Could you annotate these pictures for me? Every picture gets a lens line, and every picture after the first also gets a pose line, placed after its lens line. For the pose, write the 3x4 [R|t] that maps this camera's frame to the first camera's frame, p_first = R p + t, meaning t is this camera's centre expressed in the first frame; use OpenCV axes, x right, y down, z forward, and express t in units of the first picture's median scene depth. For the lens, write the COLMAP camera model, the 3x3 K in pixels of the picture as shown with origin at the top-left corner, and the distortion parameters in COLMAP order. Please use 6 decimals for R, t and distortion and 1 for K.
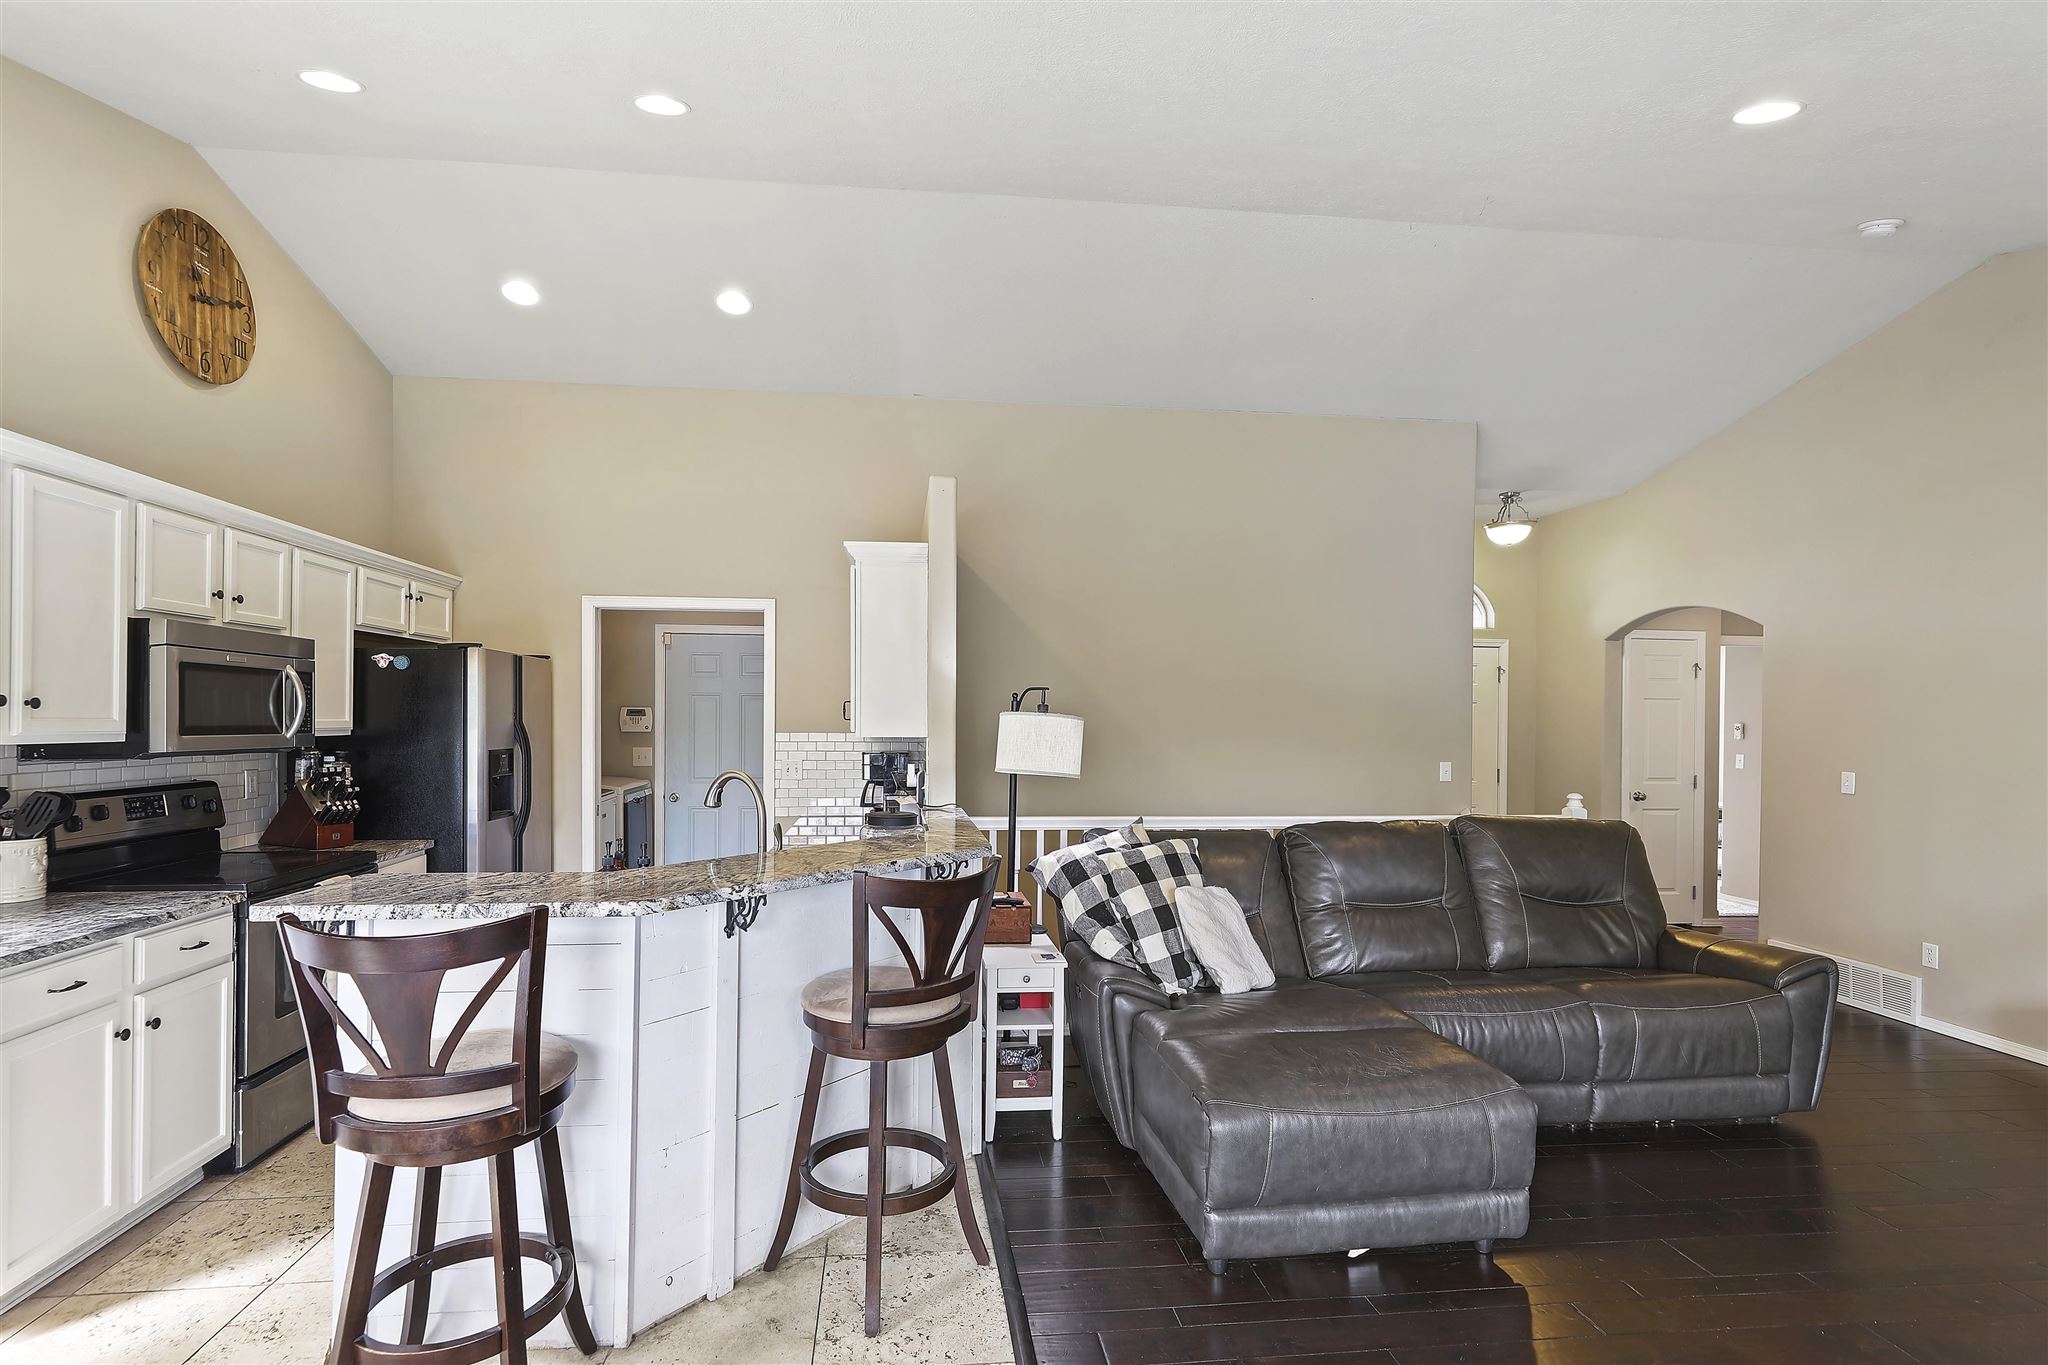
lens RADIAL K [[960.7, 0, 992.1], [0, 960.7, 710.8], [0, 0, 1]] dist [0.000794, 0.000840]
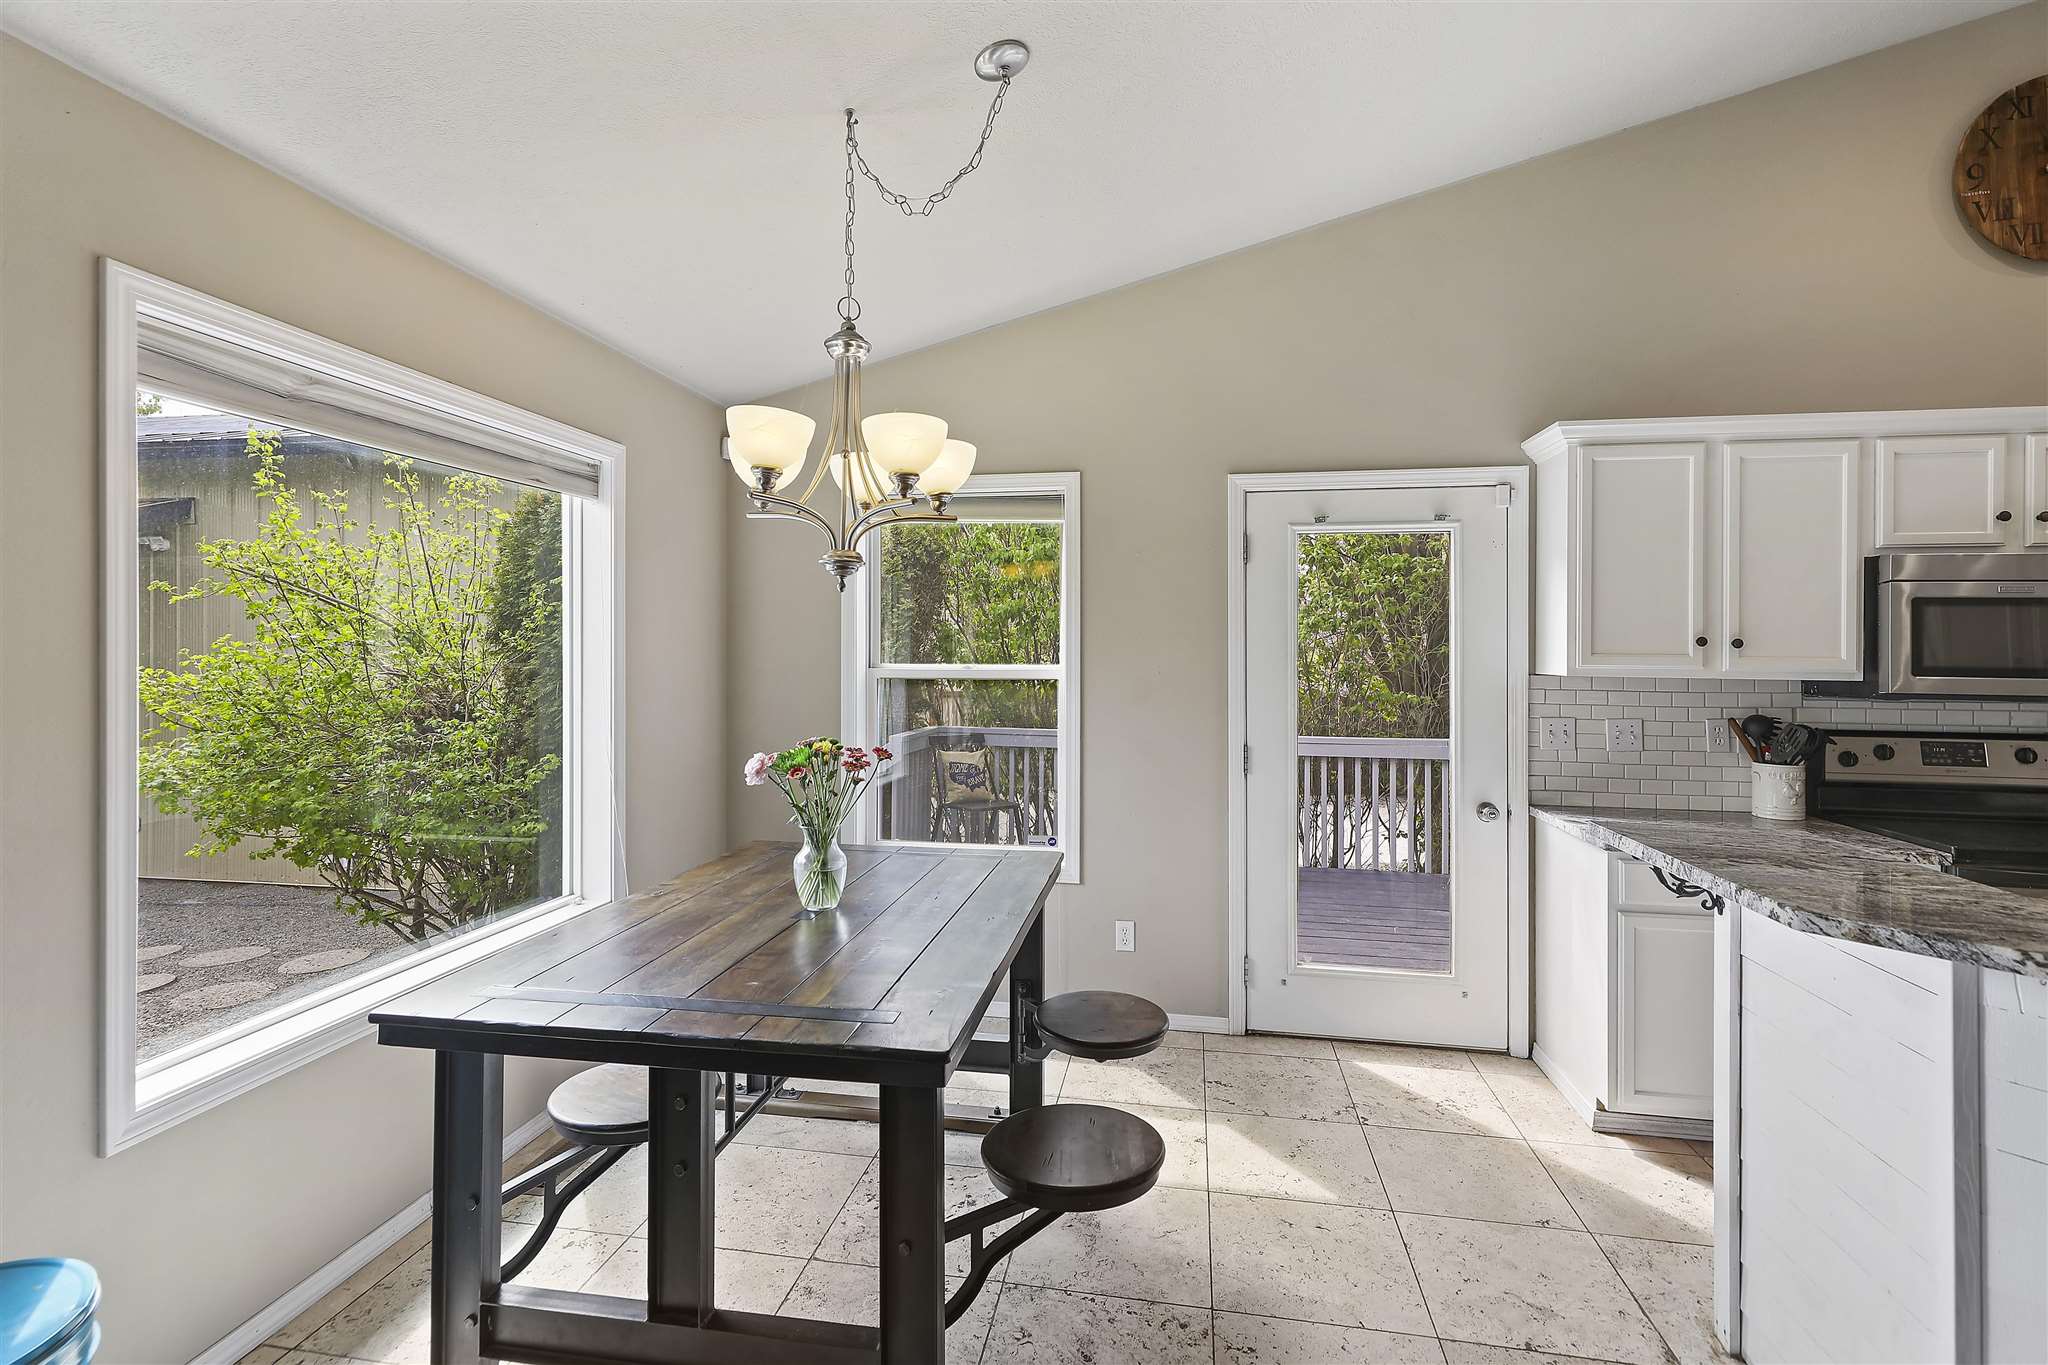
lens RADIAL K [[960.7, 0, 1013.5], [0, 960.7, 641.4], [0, 0, 1]] dist [0.000794, 0.000840]
pose [[-0.281363, -0.017933, -0.959434, 0.251672], [-0.001753, 0.999833, -0.018173, 0.008588], [0.959600, -0.003431, -0.281348, 0.347484]]
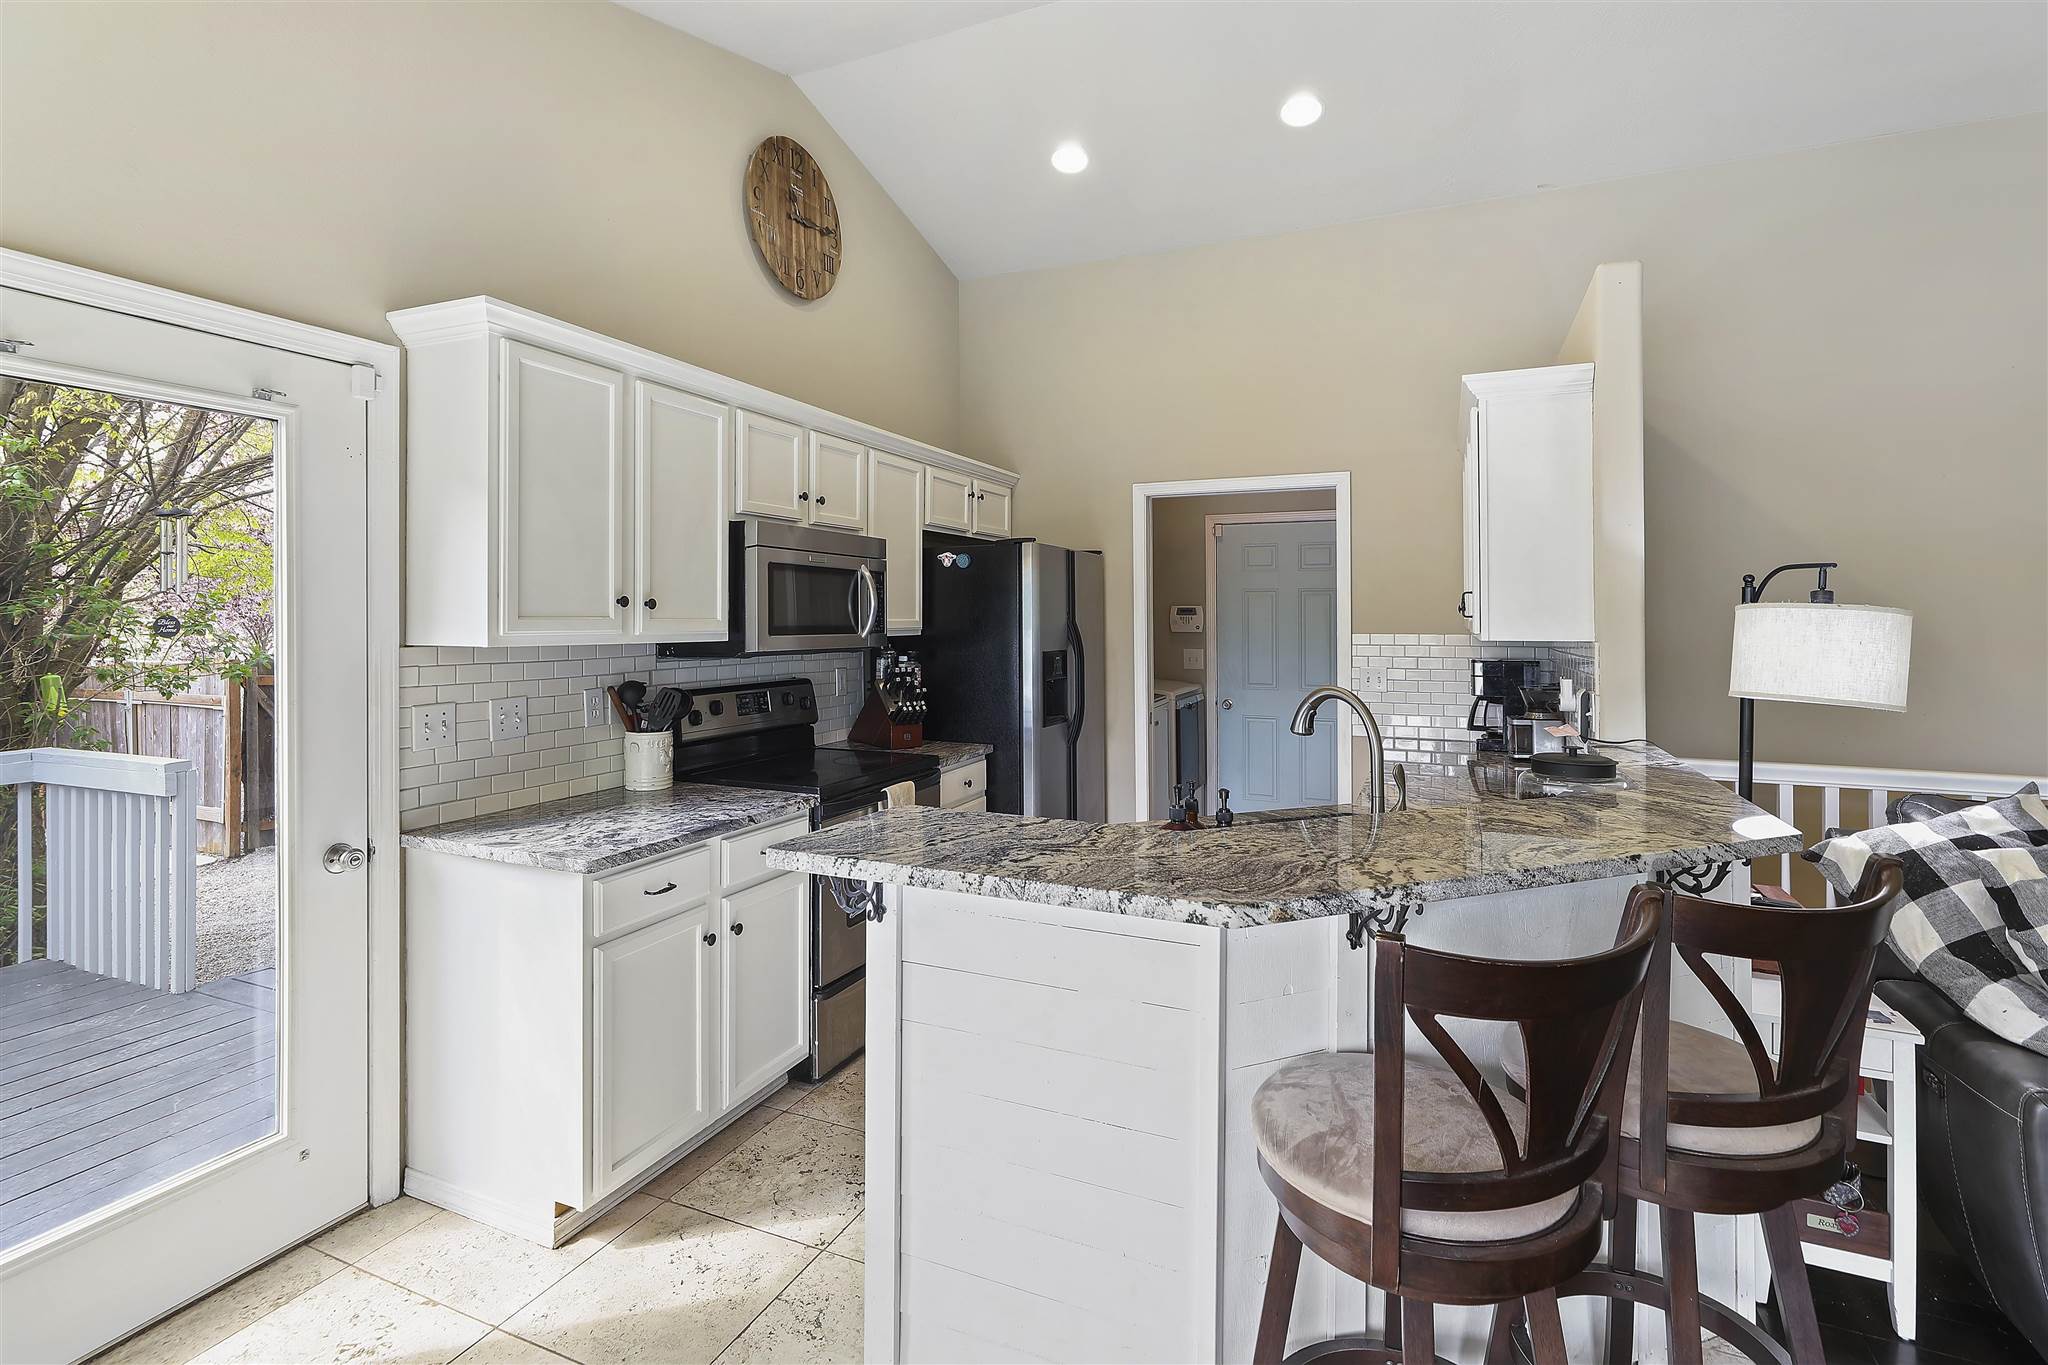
lens RADIAL K [[960.7, 0, 1018.7], [0, 960.7, 610.5], [0, 0, 1]] dist [0.000794, 0.000840]
pose [[0.868731, -0.008451, -0.495213, -0.095167], [0.008313, 0.999962, -0.002481, 0.003480], [0.495215, -0.001961, 0.868768, 0.207555]]
